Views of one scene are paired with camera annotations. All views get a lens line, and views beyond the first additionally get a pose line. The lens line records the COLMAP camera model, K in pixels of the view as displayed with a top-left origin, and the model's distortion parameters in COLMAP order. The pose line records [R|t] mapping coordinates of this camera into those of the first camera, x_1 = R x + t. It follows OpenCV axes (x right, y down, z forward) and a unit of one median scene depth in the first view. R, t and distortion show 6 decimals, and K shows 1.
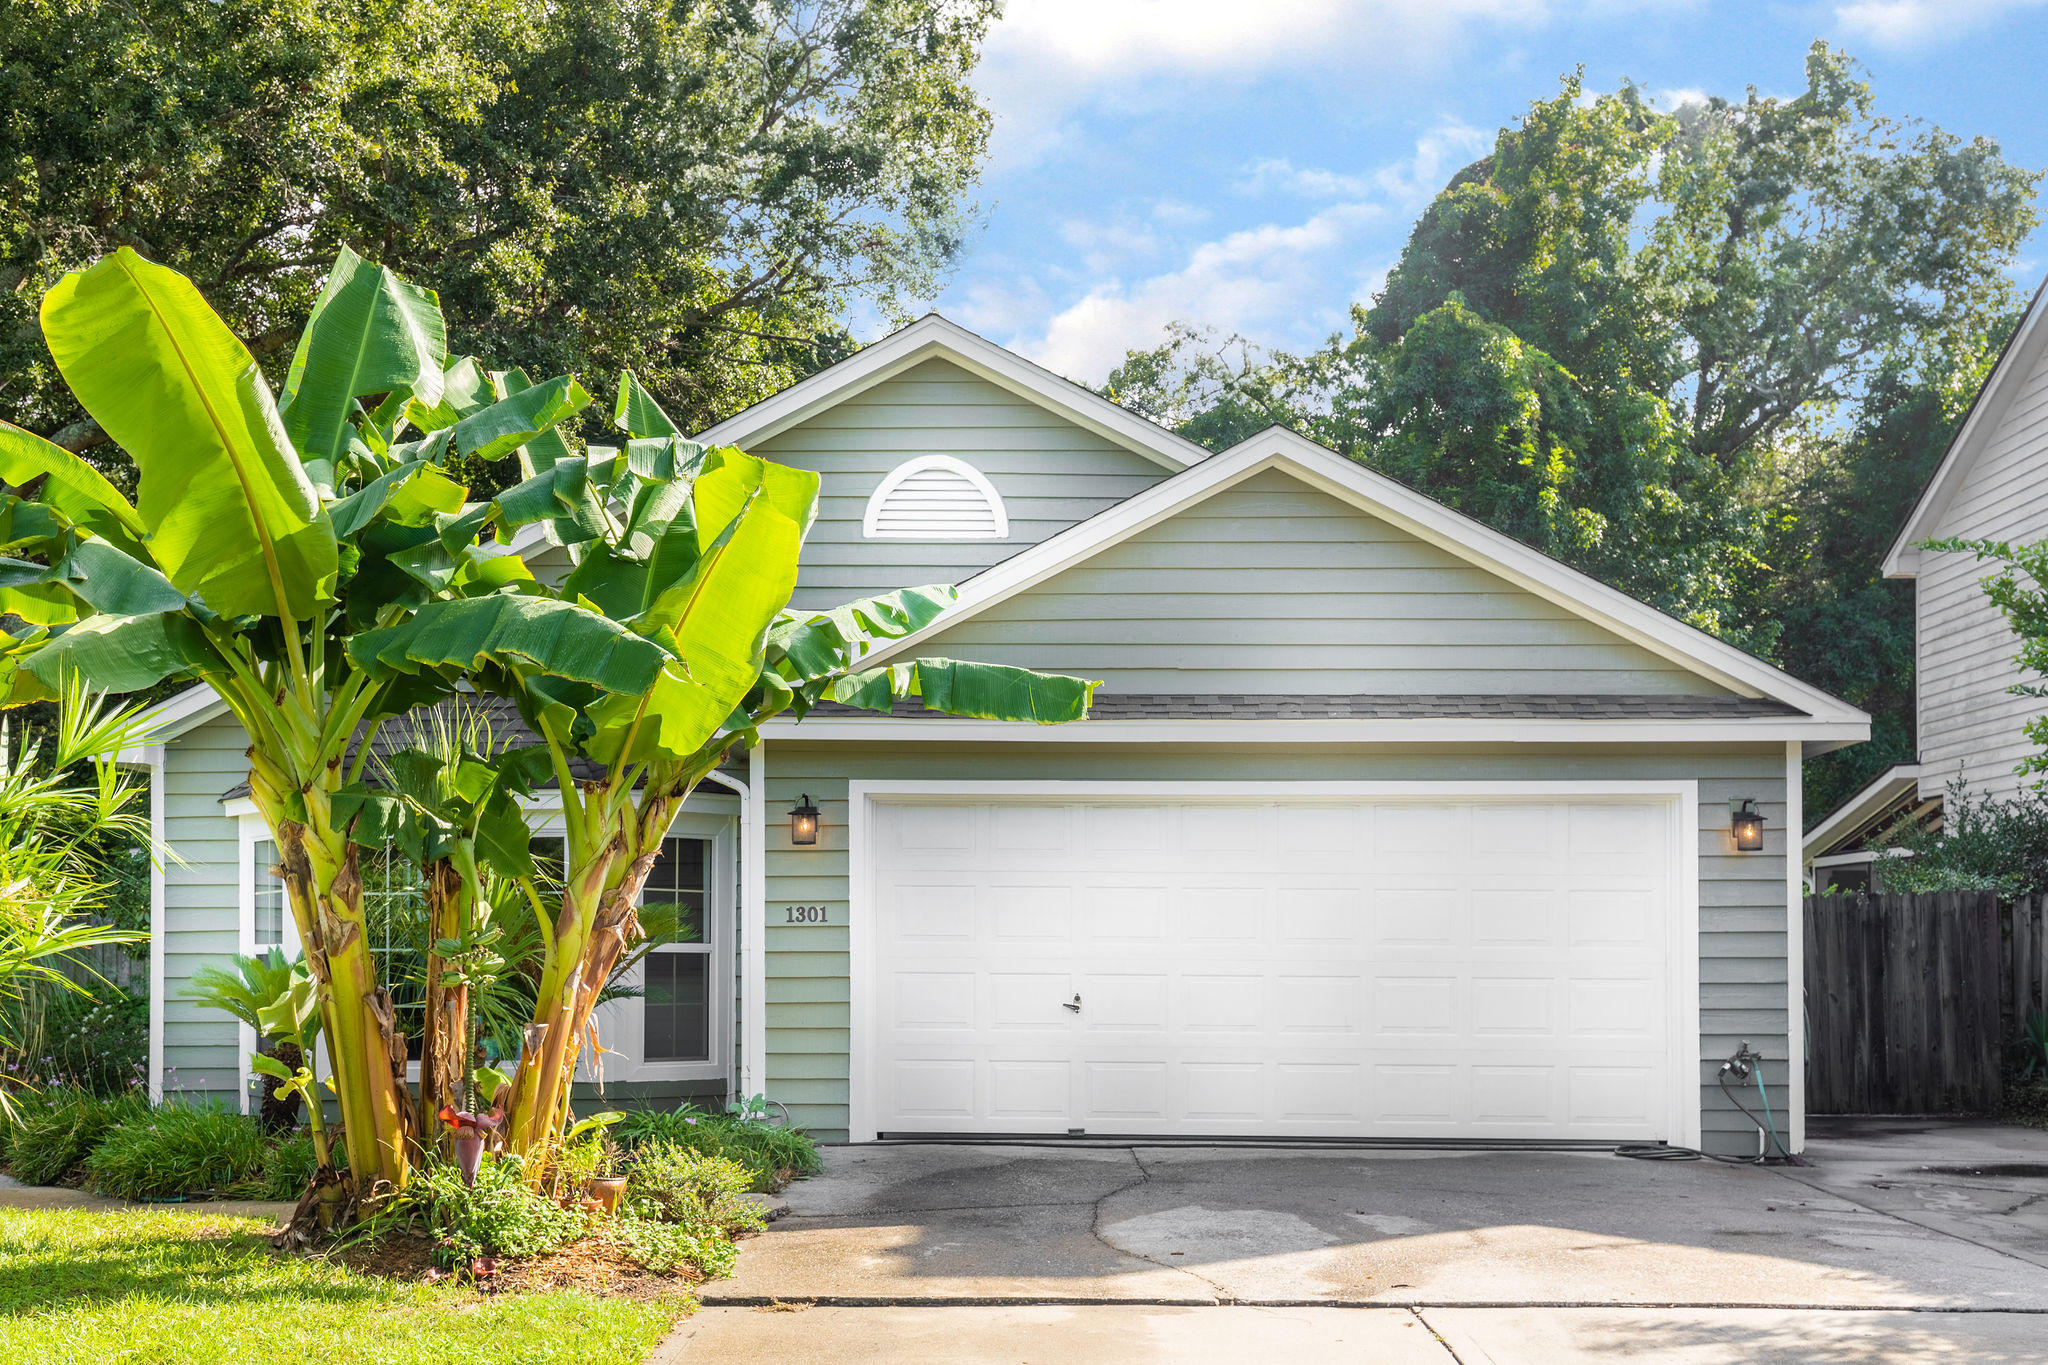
lens RADIAL K [[1963.0, 0, 1092.7], [0, 1963.0, 923.4], [0, 0, 1]] dist [-0.005443, -0.000174]
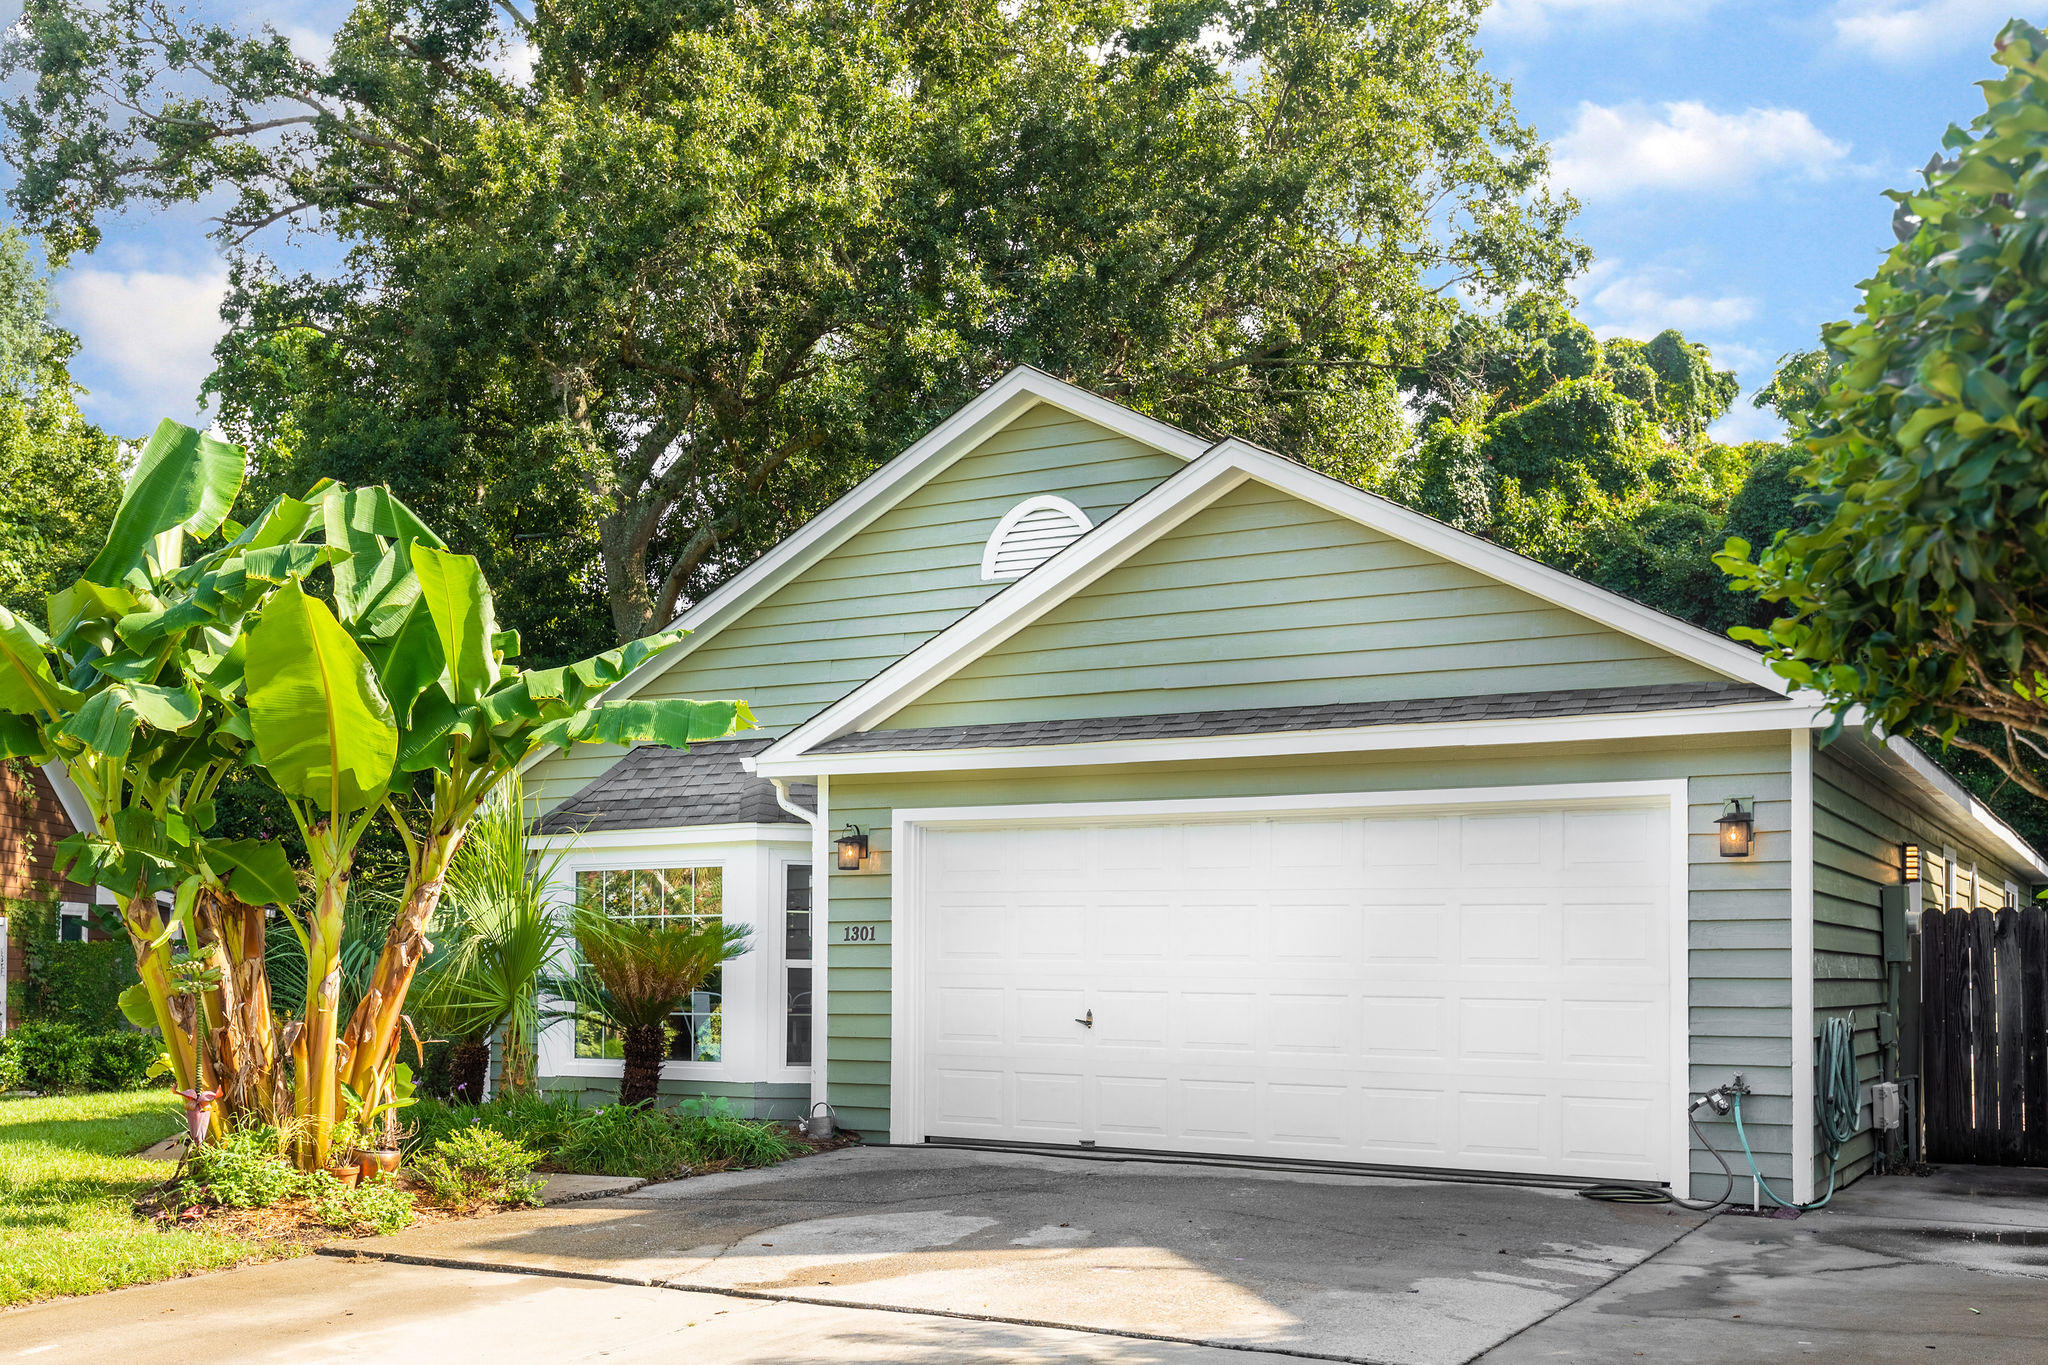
lens RADIAL K [[1994.7, 0, 1105.0], [0, 1994.7, 950.1], [0, 0, 1]] dist [-0.007622, -0.000861]
pose [[0.890607, 0.000133, -0.454775, 0.481763], [0.000708, 0.999998, 0.001678, 0.002878], [0.454774, -0.001816, 0.890605, 0.073085]]
